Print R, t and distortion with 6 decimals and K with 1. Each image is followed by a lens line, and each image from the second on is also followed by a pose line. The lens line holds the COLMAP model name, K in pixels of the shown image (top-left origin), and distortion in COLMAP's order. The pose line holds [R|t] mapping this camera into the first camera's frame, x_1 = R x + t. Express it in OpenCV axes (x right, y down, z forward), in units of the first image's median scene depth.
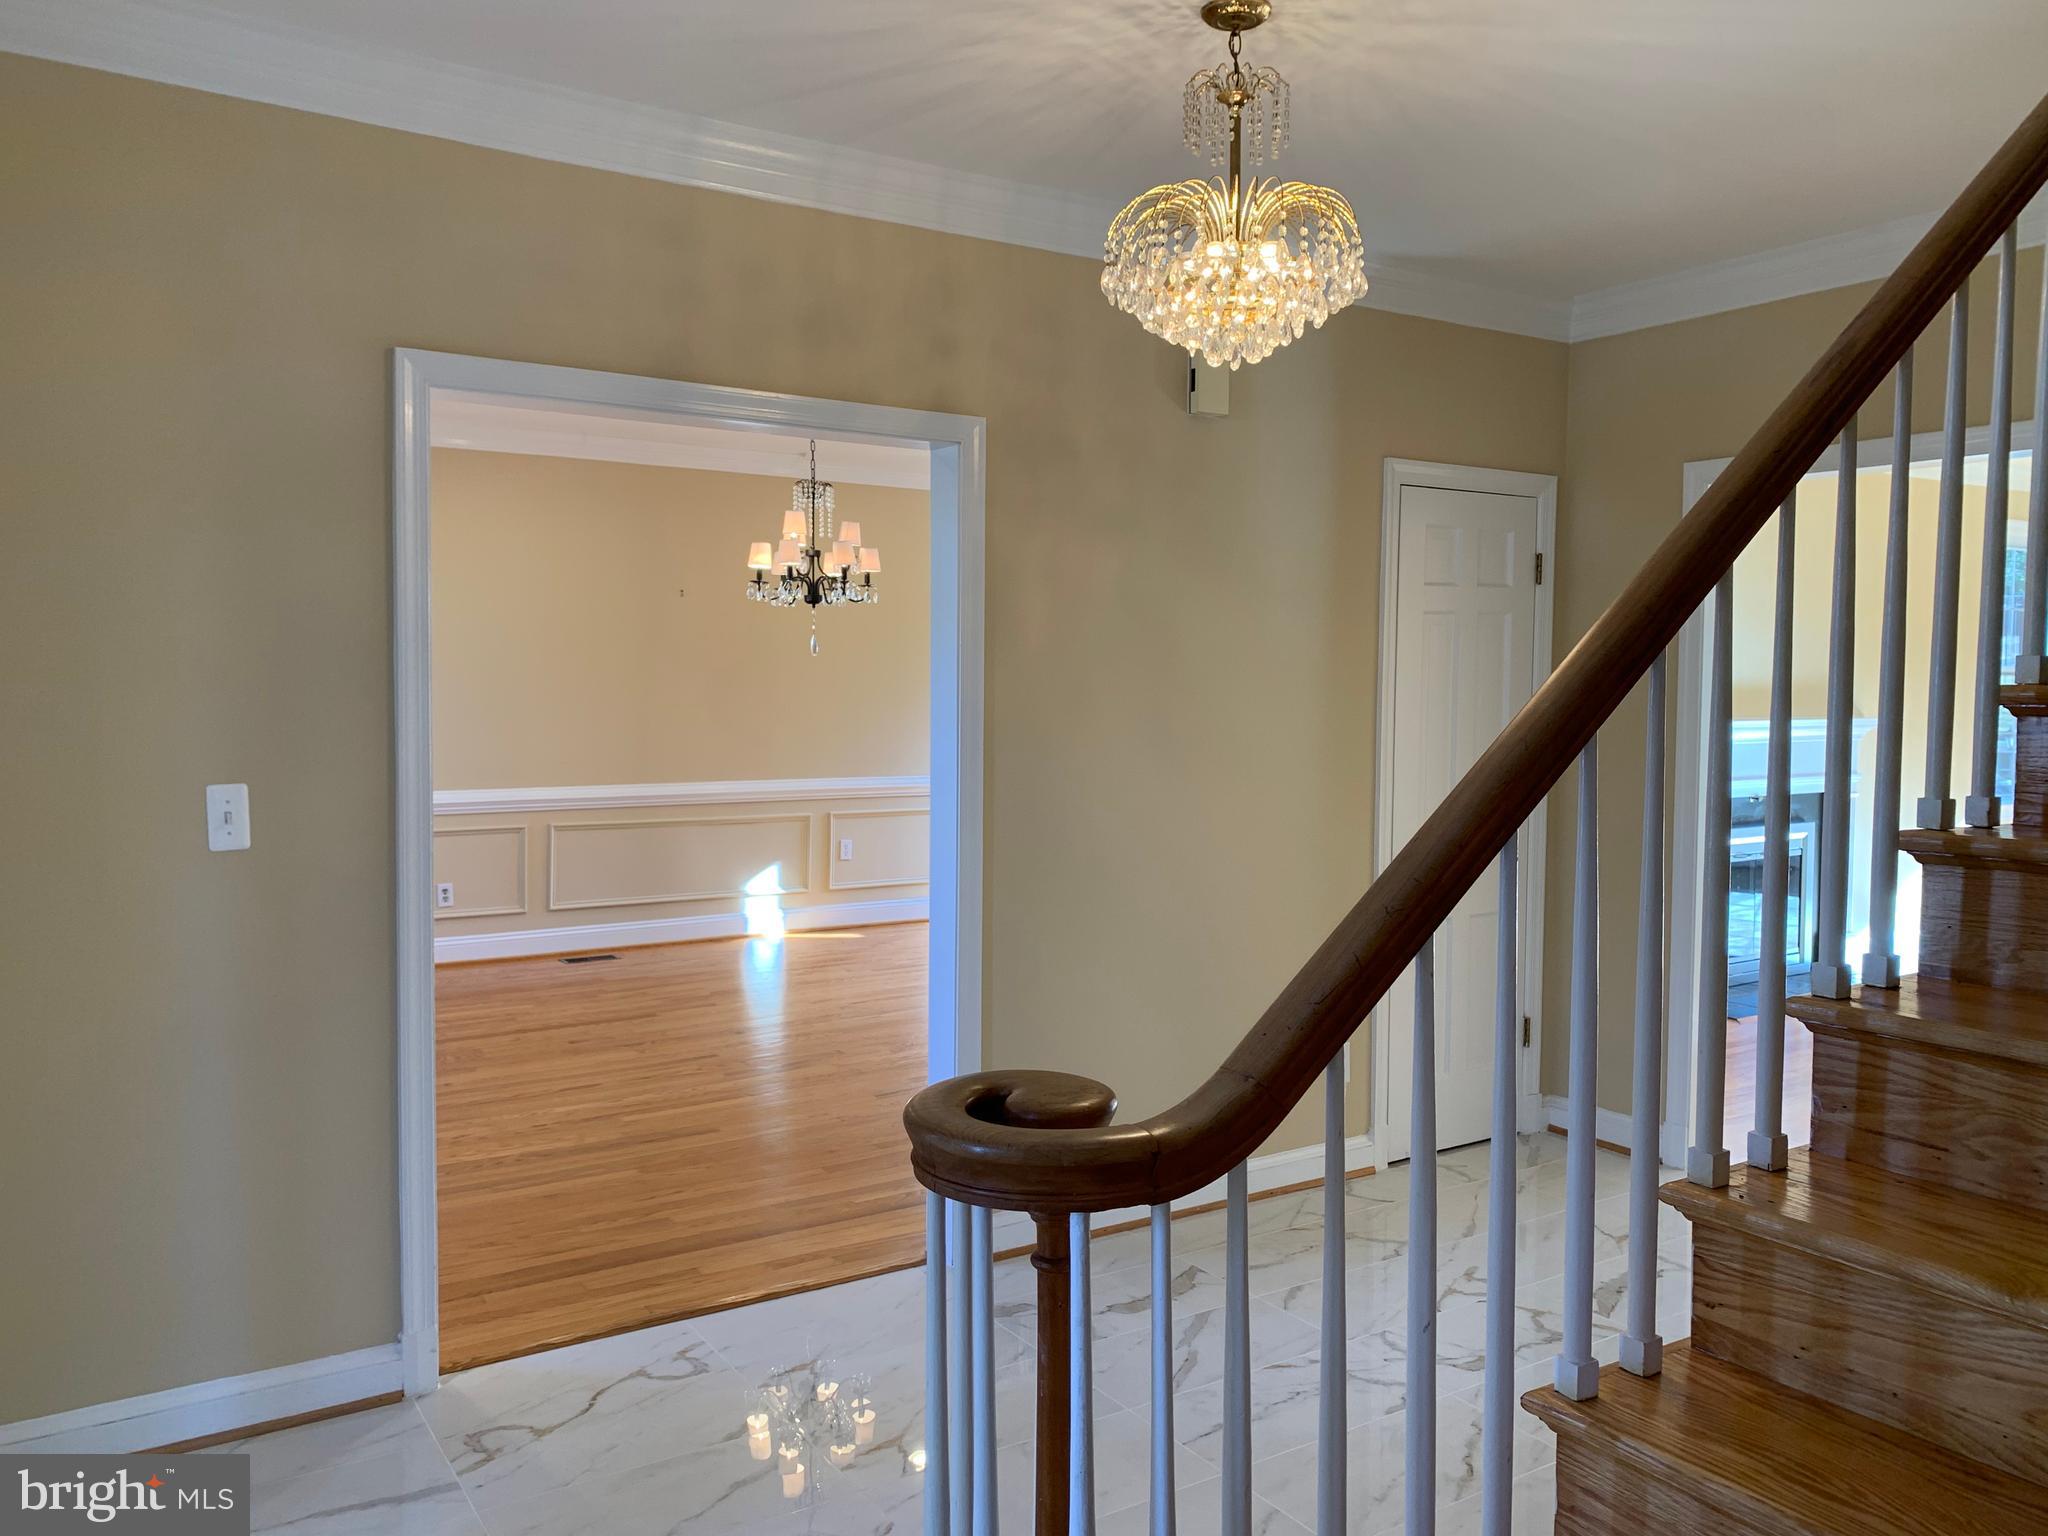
lens RADIAL K [[1570.7, 0, 1023.4], [0, 1570.7, 763.5], [0, 0, 1]] dist [0.011900, 0.001365]
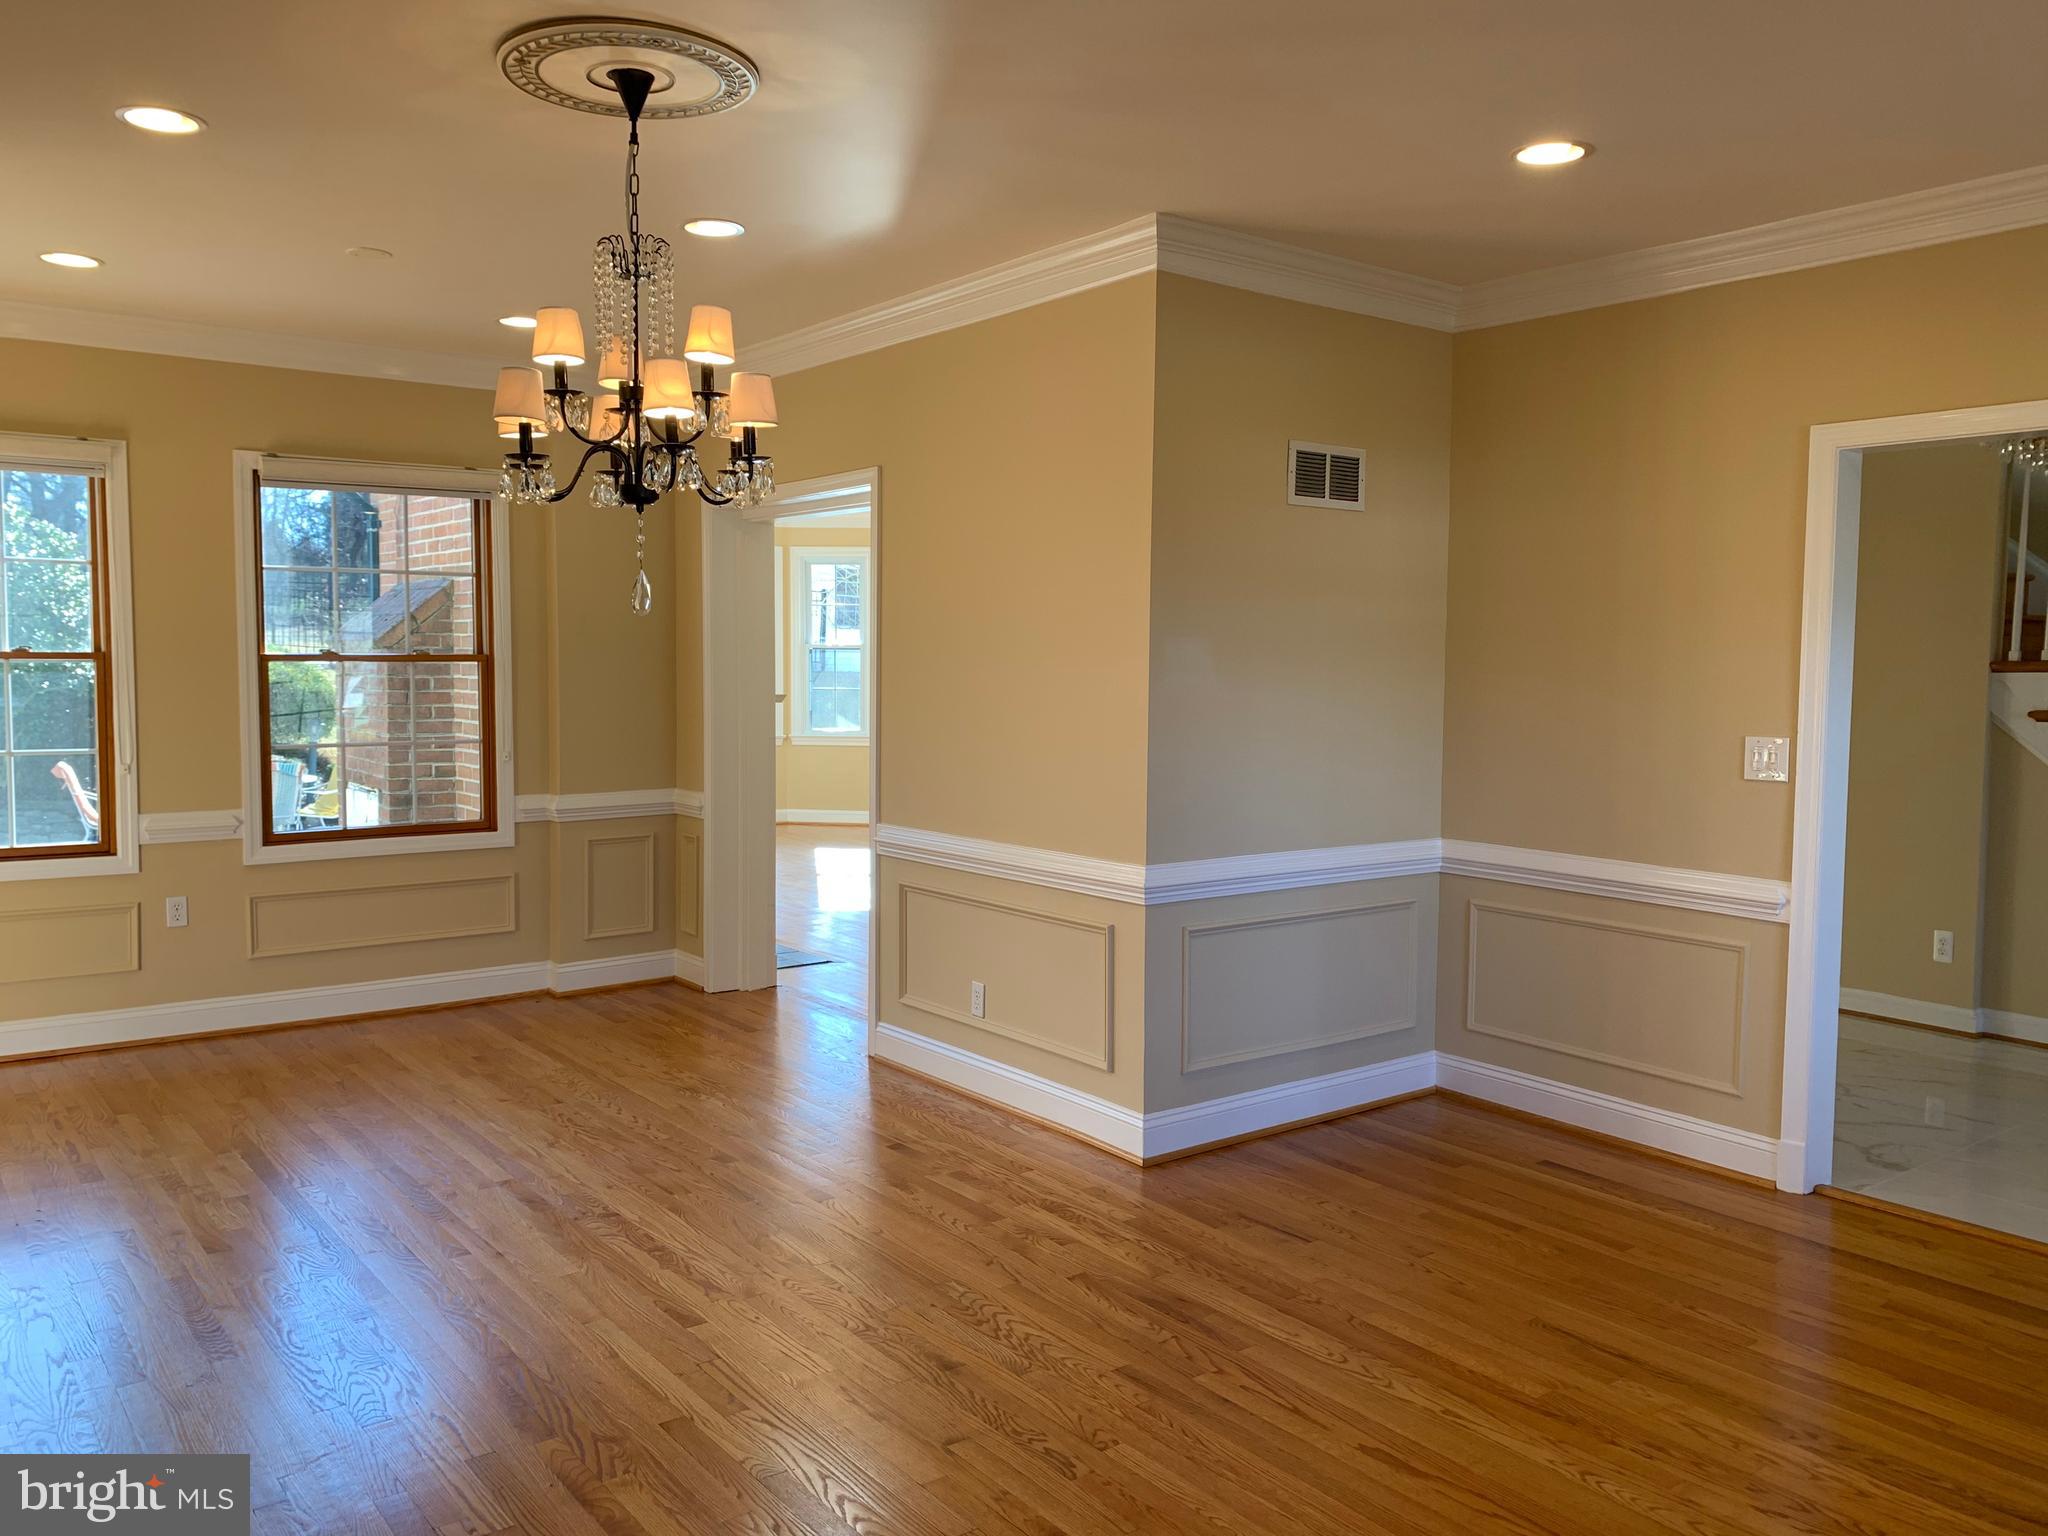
lens RADIAL K [[1570.7, 0, 1022.3], [0, 1570.7, 766.2], [0, 0, 1]] dist [0.011900, 0.001365]
pose [[-0.071399, -0.079086, 0.994308, -0.874185], [0.058037, 0.994833, 0.083295, -0.083730], [-0.995758, 0.063654, -0.066440, 1.291788]]
